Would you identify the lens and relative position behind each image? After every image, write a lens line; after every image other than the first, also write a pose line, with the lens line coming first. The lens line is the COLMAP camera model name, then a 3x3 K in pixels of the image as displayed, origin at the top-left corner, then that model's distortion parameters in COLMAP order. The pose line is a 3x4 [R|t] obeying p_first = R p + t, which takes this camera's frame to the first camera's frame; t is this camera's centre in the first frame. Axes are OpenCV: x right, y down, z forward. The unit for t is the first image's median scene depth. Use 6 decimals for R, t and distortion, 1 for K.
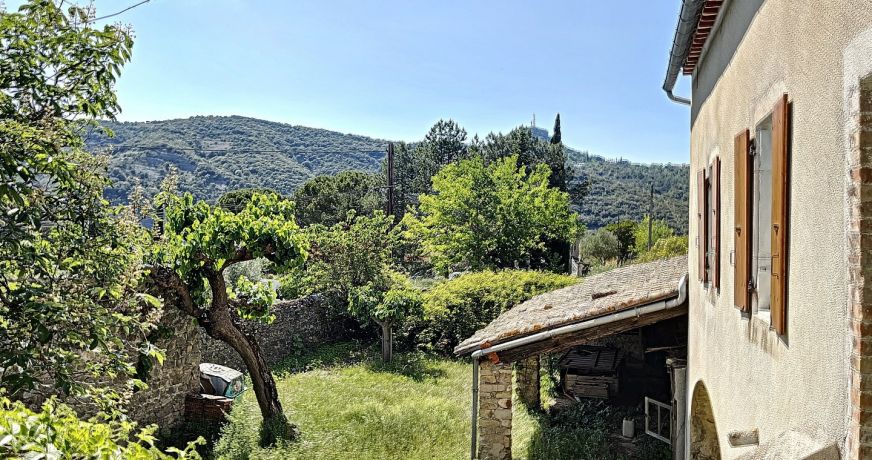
lens RADIAL K [[685.5, 0, 424.8], [0, 685.5, 217.9], [0, 0, 1]] dist [0.060967, -0.066957]
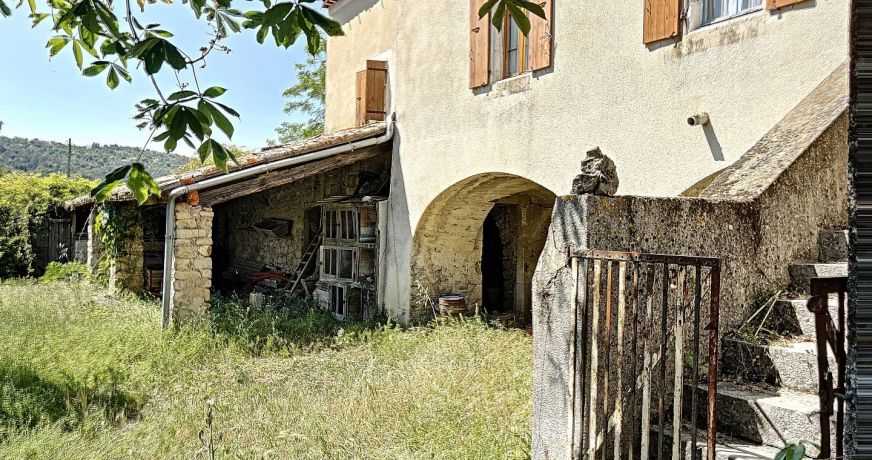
lens RADIAL K [[685.5, 0, 436.3], [0, 685.5, 223.7], [0, 0, 1]] dist [0.060967, -0.066957]
pose [[0.630345, 0.012460, 0.776215, -0.260543], [-0.027995, 0.999586, 0.006688, 0.155144], [-0.775810, -0.025946, 0.630433, 0.163745]]
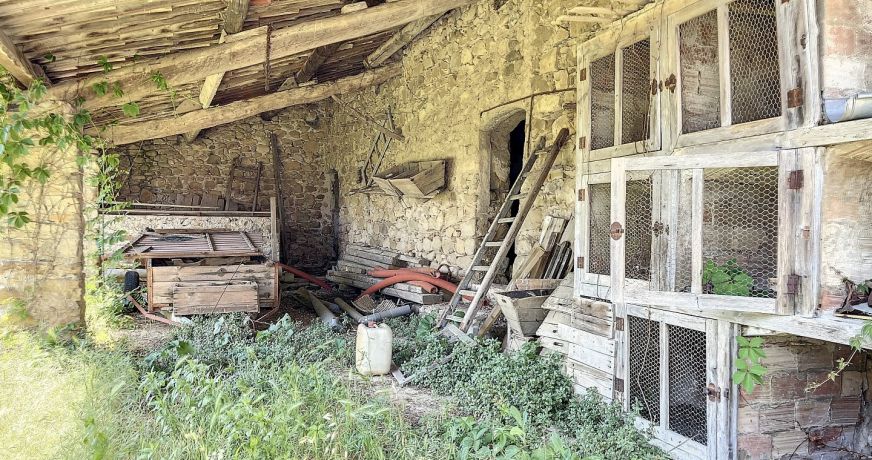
lens RADIAL K [[685.5, 0, 424.8], [0, 685.5, 225.0], [0, 0, 1]] dist [0.060967, -0.066957]
pose [[0.777889, -0.003427, 0.628392, 0.081160], [-0.008066, 0.999848, 0.015438, 0.201863], [-0.628350, -0.017078, 0.777743, 0.611865]]
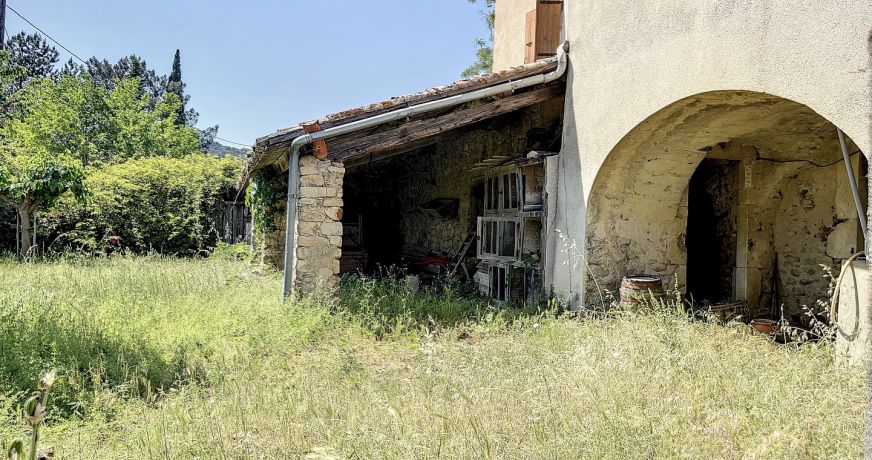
lens RADIAL K [[685.5, 0, 443.0], [0, 685.5, 236.8], [0, 0, 1]] dist [0.060967, -0.066957]
pose [[0.814128, 0.009430, 0.580608, -0.145353], [-0.029676, 0.999237, 0.025382, 0.190314], [-0.579926, -0.037894, 0.813787, 0.246090]]
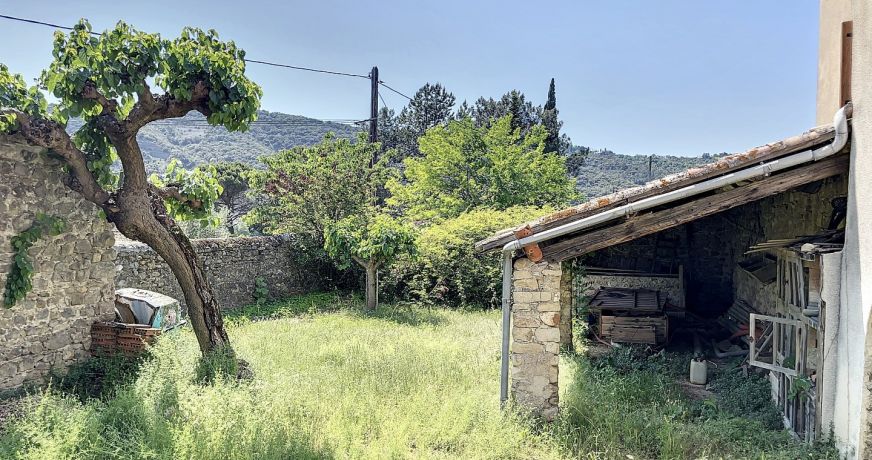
lens RADIAL K [[685.5, 0, 423.3], [0, 685.5, 235.9], [0, 0, 1]] dist [0.060967, -0.066957]
pose [[0.999610, 0.003643, 0.027670, -0.020655], [-0.004473, 0.999540, 0.030001, 0.116876], [-0.027548, -0.030114, 0.999167, 0.227628]]
